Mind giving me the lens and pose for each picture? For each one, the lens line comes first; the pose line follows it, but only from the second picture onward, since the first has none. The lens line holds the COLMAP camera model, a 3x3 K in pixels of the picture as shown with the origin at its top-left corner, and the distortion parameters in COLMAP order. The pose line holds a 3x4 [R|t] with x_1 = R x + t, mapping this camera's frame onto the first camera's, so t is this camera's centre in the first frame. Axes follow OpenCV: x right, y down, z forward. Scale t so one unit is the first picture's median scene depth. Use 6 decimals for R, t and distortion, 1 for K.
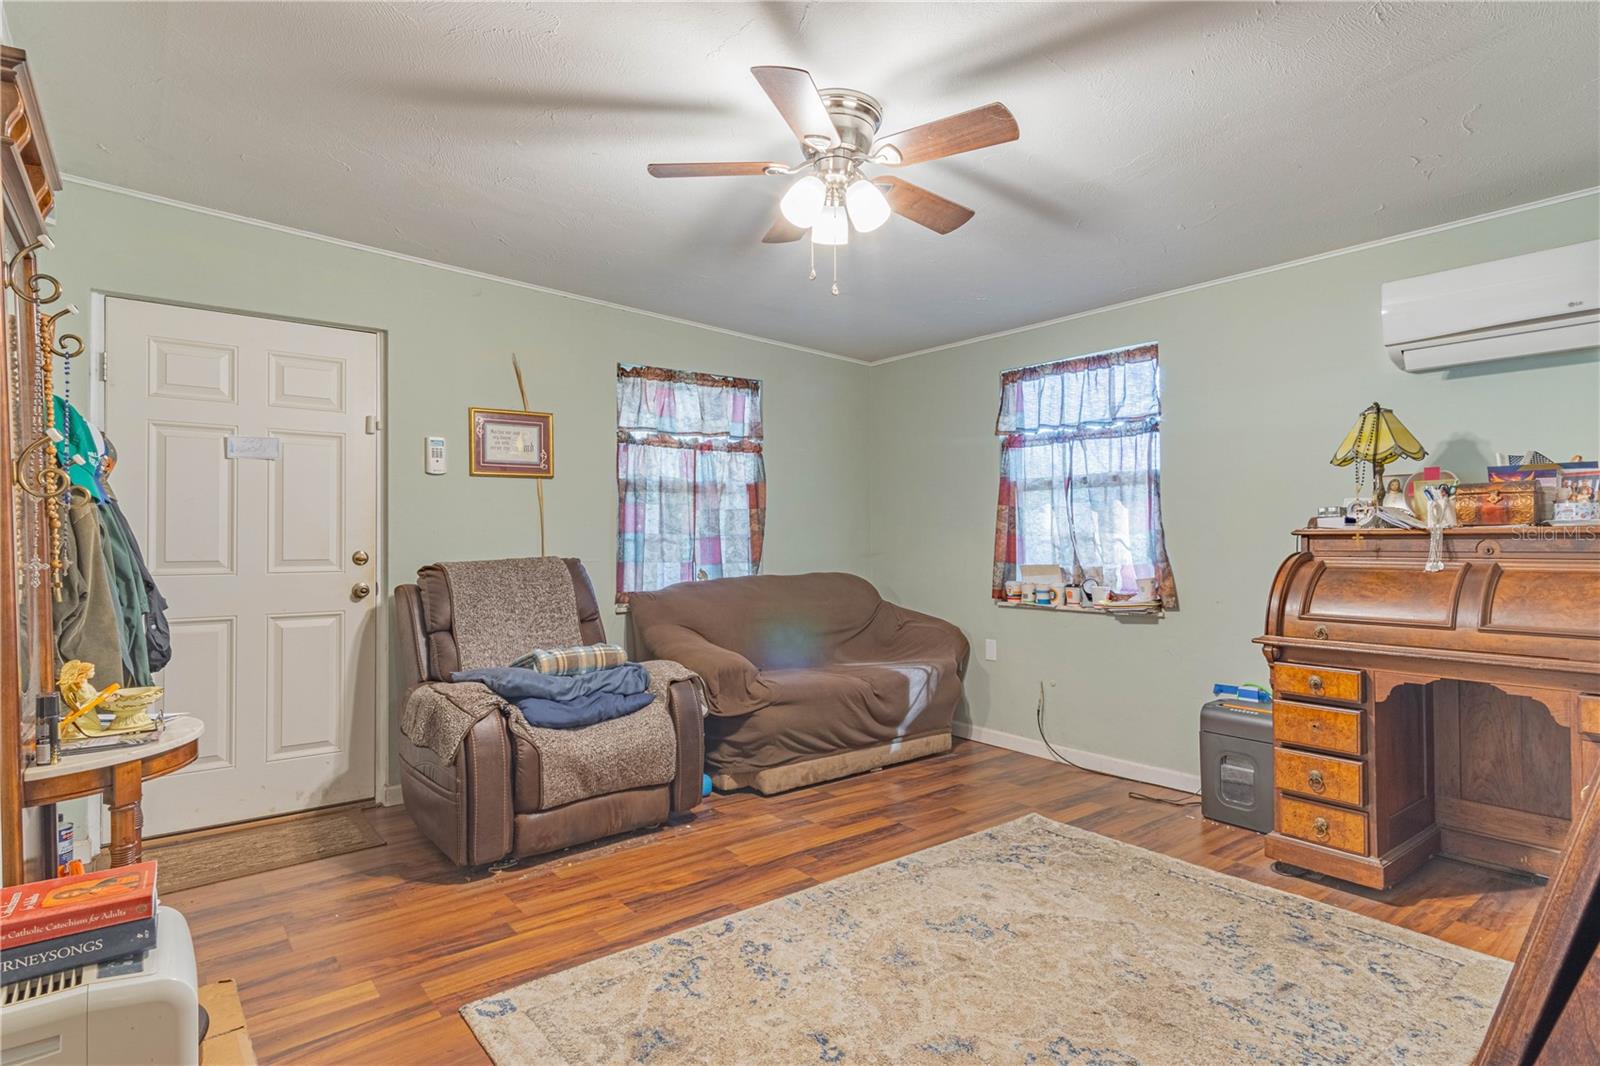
lens RADIAL K [[858.9, 0, 796.7], [0, 858.9, 534.6], [0, 0, 1]] dist [0.001640, -0.000064]
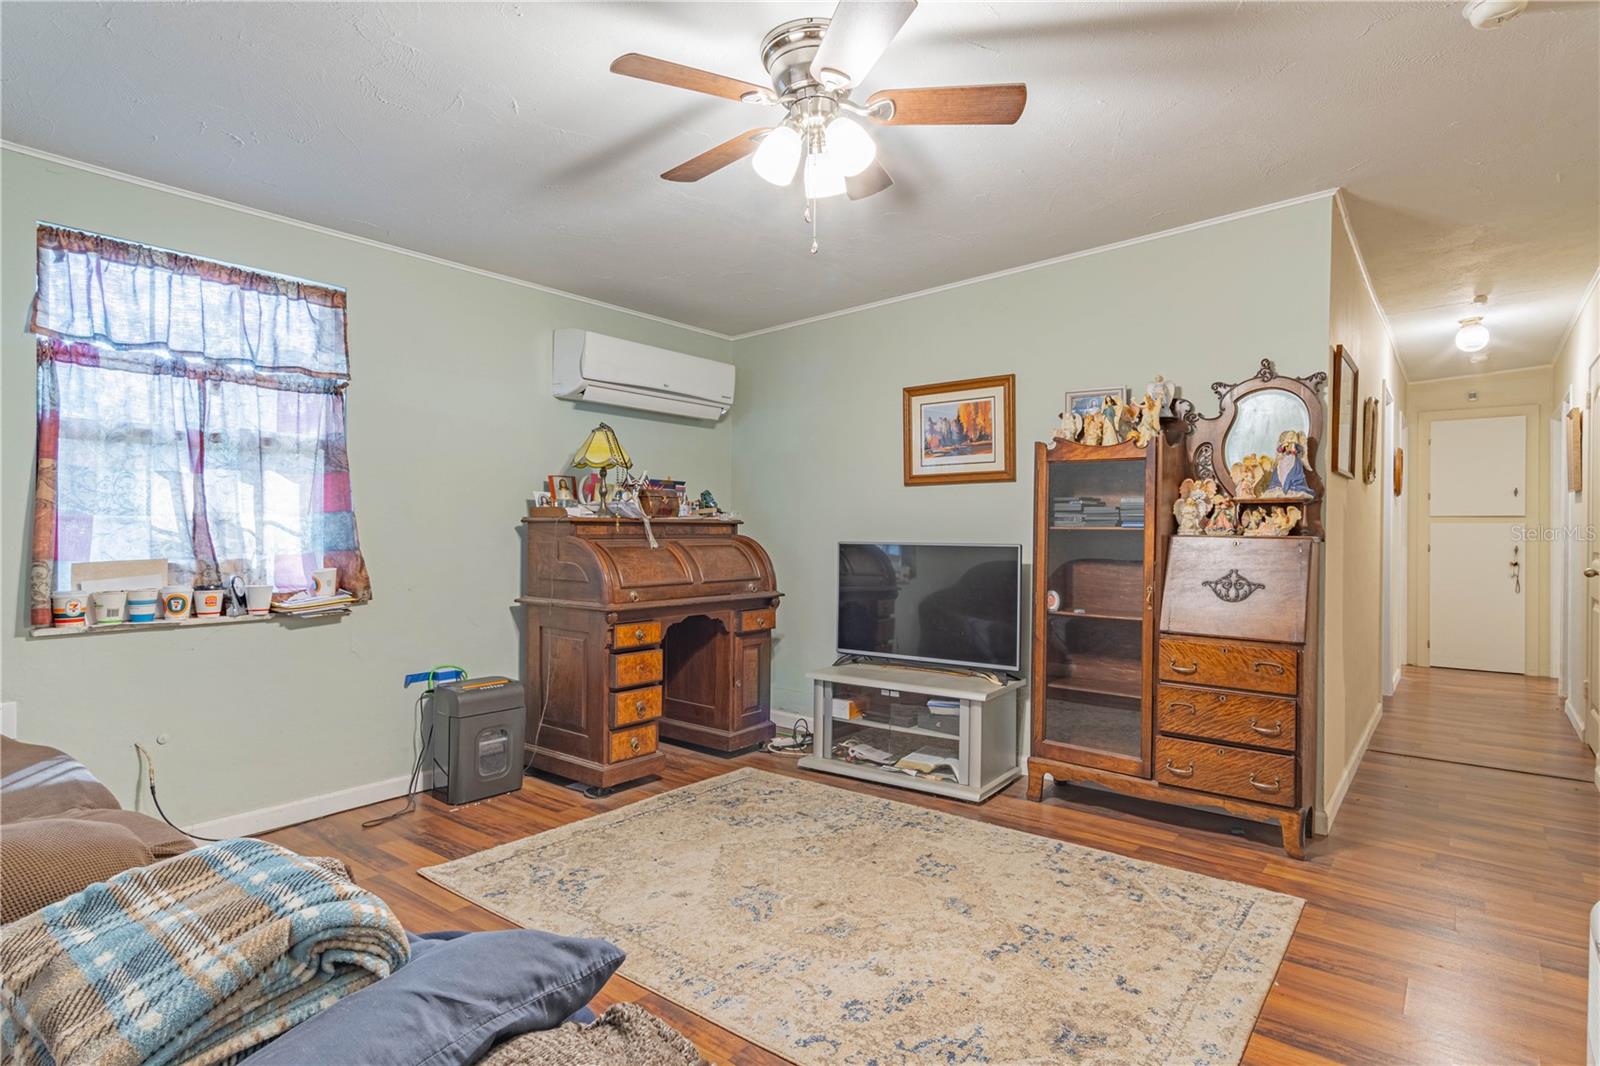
lens RADIAL K [[858.9, 0, 796.7], [0, 858.9, 534.6], [0, 0, 1]] dist [0.001640, -0.000064]
pose [[-0.253939, -0.005127, 0.967207, -0.611460], [-0.013558, 0.999907, 0.001741, 0.011289], [-0.967125, -0.012671, -0.253985, 0.927106]]
